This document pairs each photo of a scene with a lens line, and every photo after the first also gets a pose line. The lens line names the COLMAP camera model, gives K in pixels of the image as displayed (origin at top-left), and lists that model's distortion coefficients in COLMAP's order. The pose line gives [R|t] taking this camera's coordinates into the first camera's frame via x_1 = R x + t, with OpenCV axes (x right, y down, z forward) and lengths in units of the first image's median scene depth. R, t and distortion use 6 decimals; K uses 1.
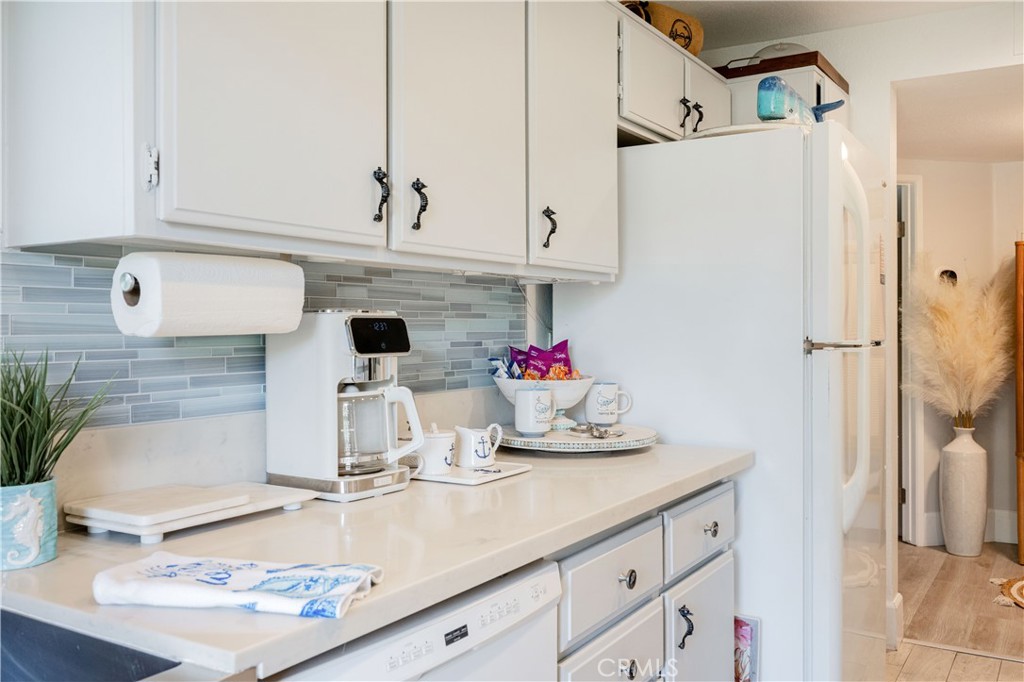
lens RADIAL K [[893.5, 0, 516.0], [0, 893.5, 334.1], [0, 0, 1]] dist [-0.000706, 0.001830]
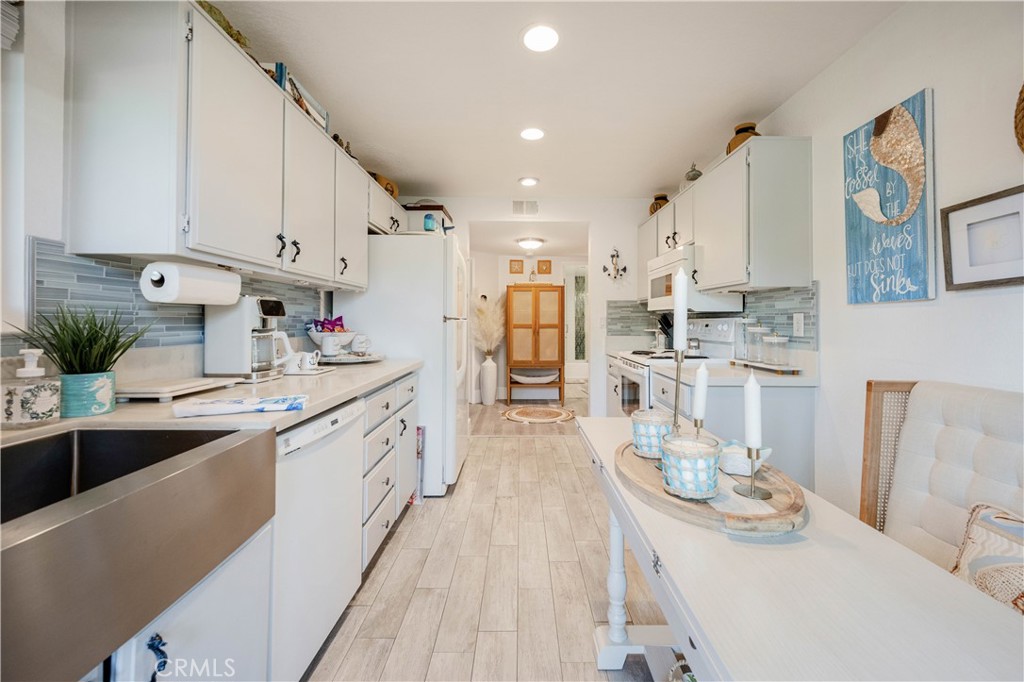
lens RADIAL K [[413.2, 0, 525.5], [0, 413.2, 318.5], [0, 0, 1]] dist [-0.000748, -0.000223]
pose [[0.841857, 0.010780, 0.539593, -0.128252], [-0.003248, 0.999884, -0.014908, 0.029474], [-0.539691, 0.010797, 0.841794, -0.150822]]
